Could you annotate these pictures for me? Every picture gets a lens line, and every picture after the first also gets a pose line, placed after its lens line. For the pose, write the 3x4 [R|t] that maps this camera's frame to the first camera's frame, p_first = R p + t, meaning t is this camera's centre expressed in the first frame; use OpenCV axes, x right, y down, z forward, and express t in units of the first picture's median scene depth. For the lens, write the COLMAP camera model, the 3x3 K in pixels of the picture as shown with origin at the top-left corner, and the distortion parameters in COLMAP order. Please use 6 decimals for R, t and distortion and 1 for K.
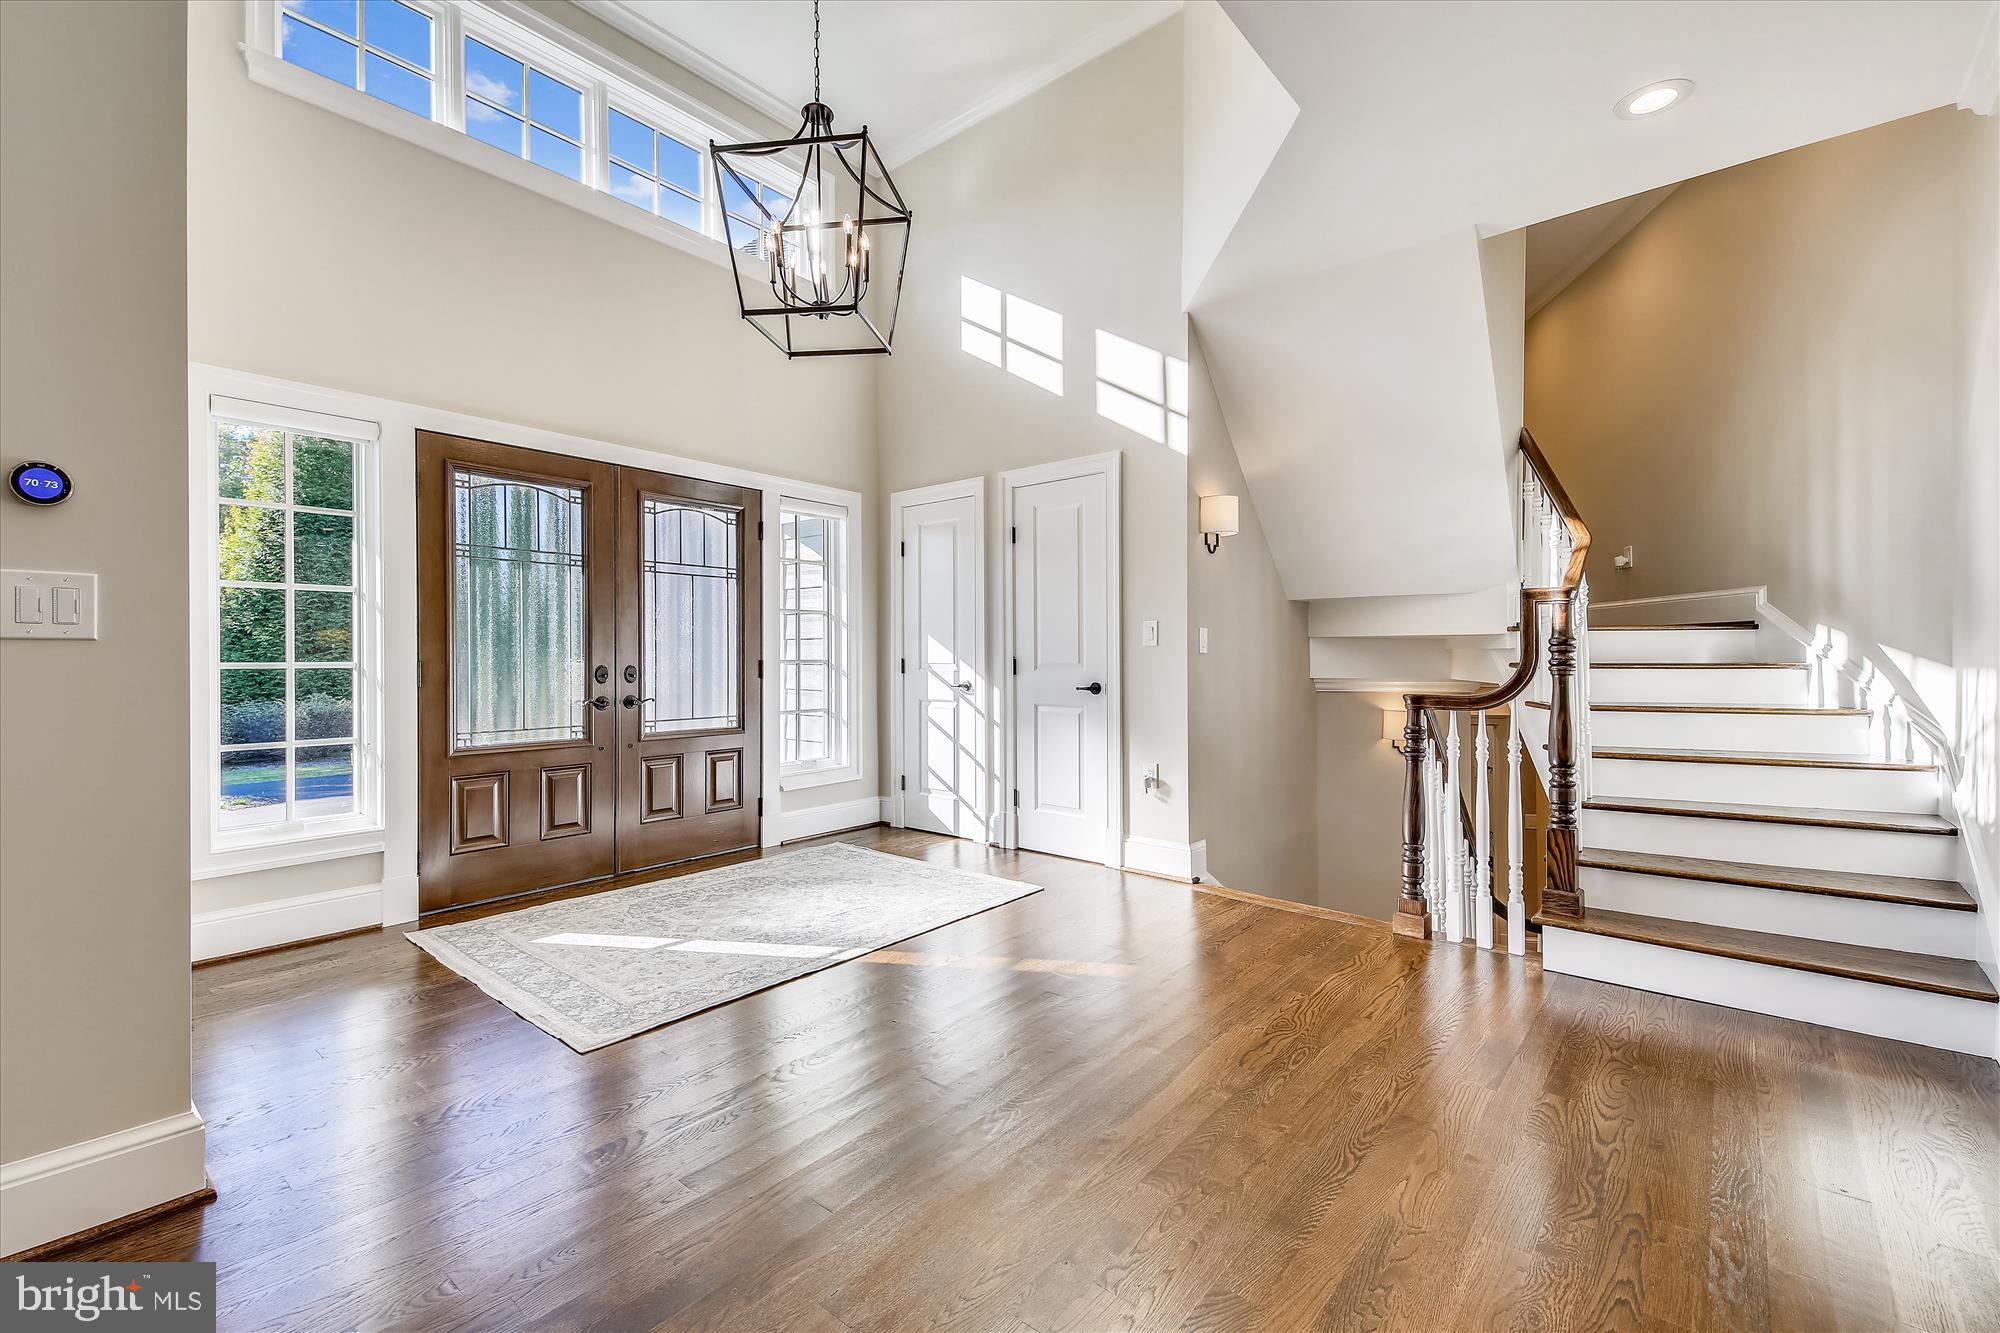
lens RADIAL K [[853.9, 0, 994.1], [0, 853.9, 659.1], [0, 0, 1]] dist [0.046748, -0.028065]
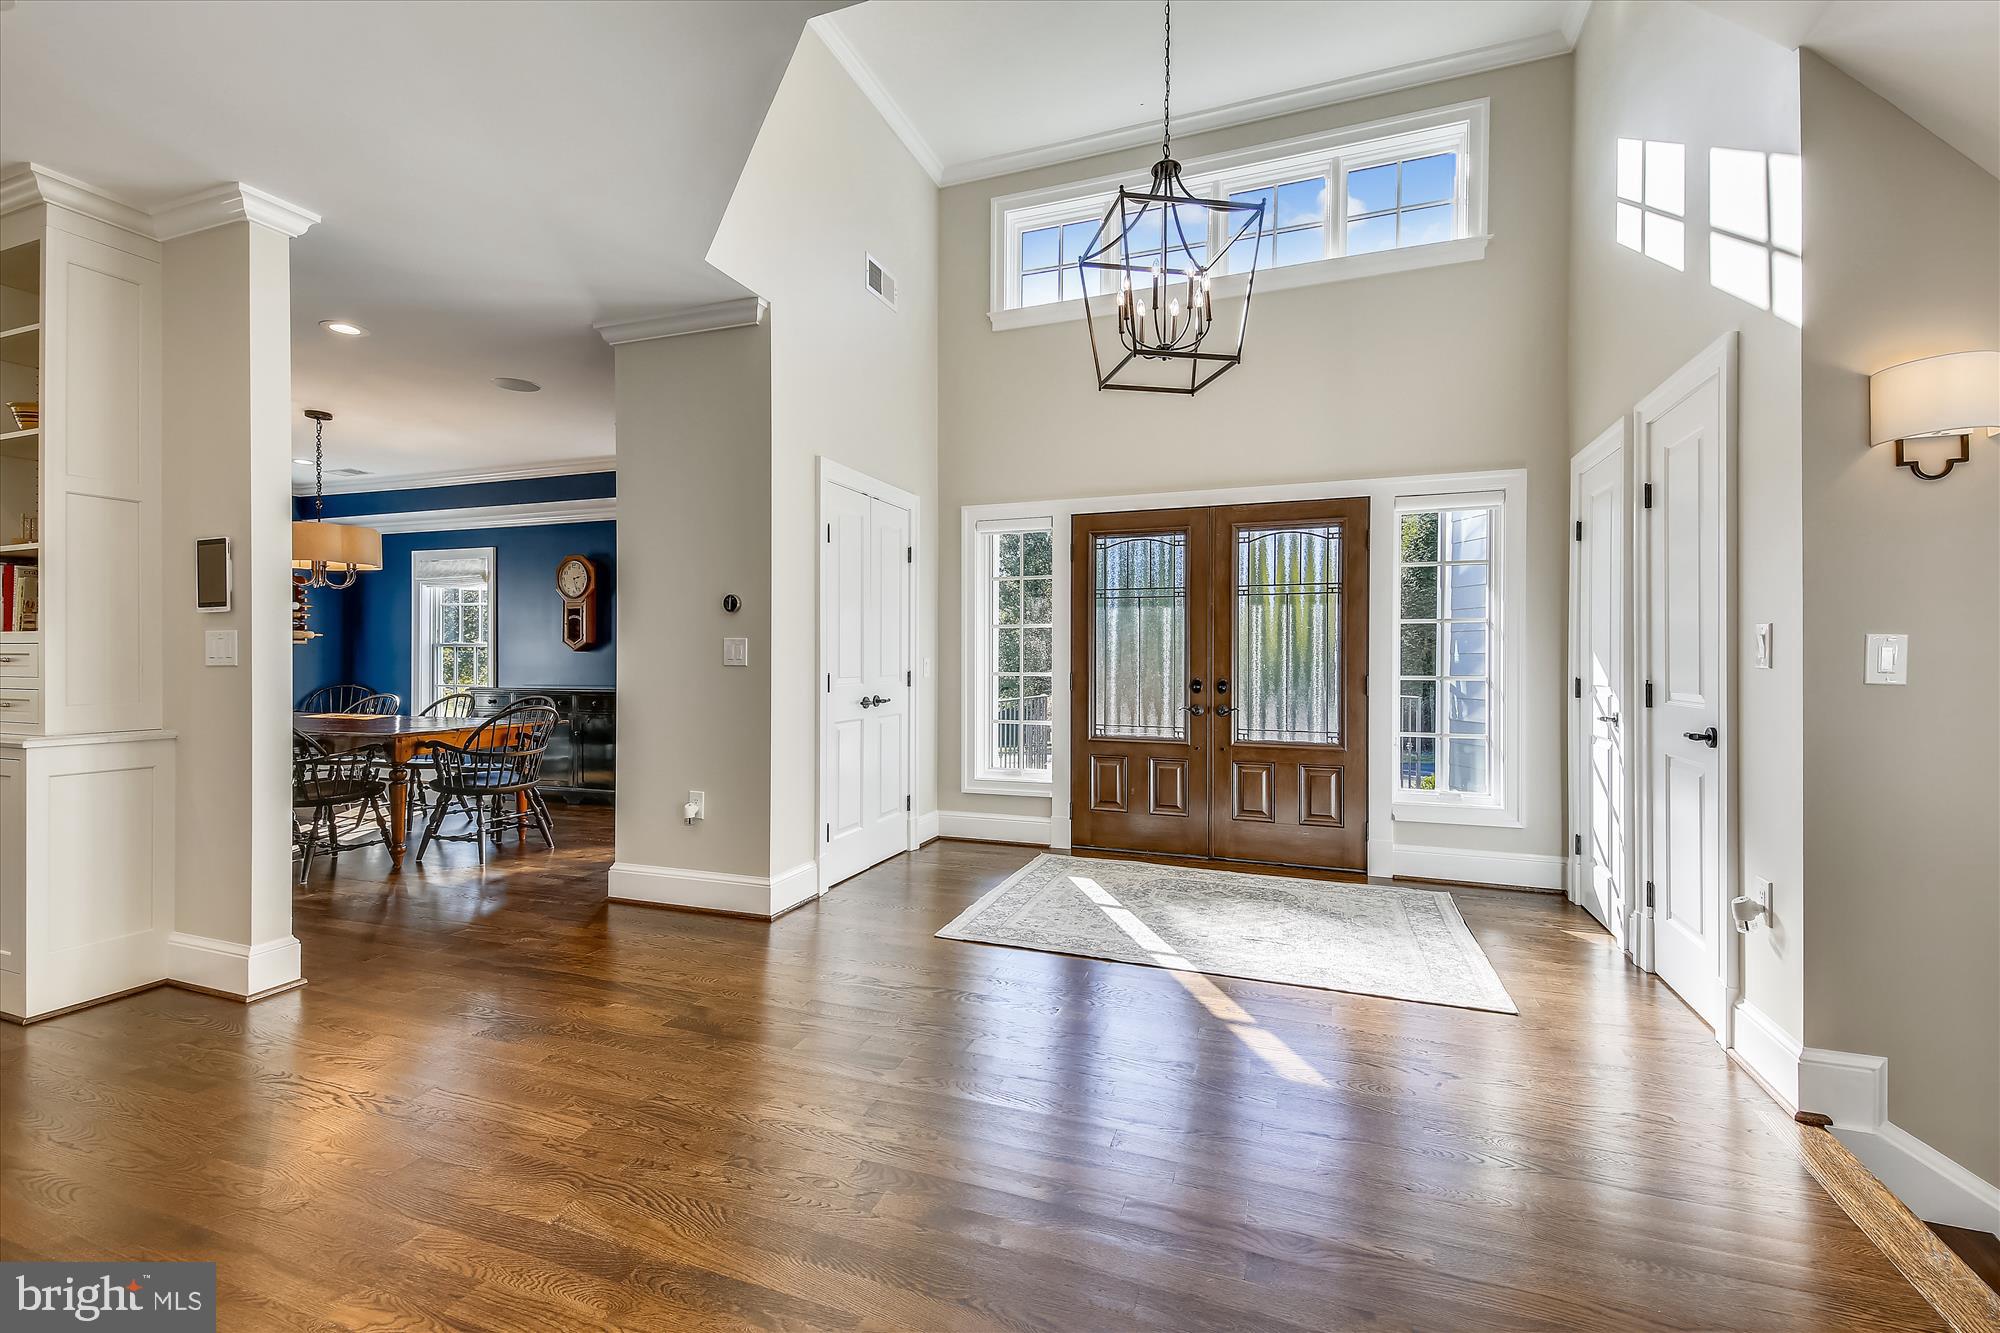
lens RADIAL K [[853.9, 0, 994.1], [0, 853.9, 659.1], [0, 0, 1]] dist [0.046748, -0.028065]
pose [[0.336877, 0.007059, -0.941522, 0.562336], [-0.006210, 0.999967, 0.005275, -0.023874], [0.941528, 0.004070, 0.336909, 0.336796]]
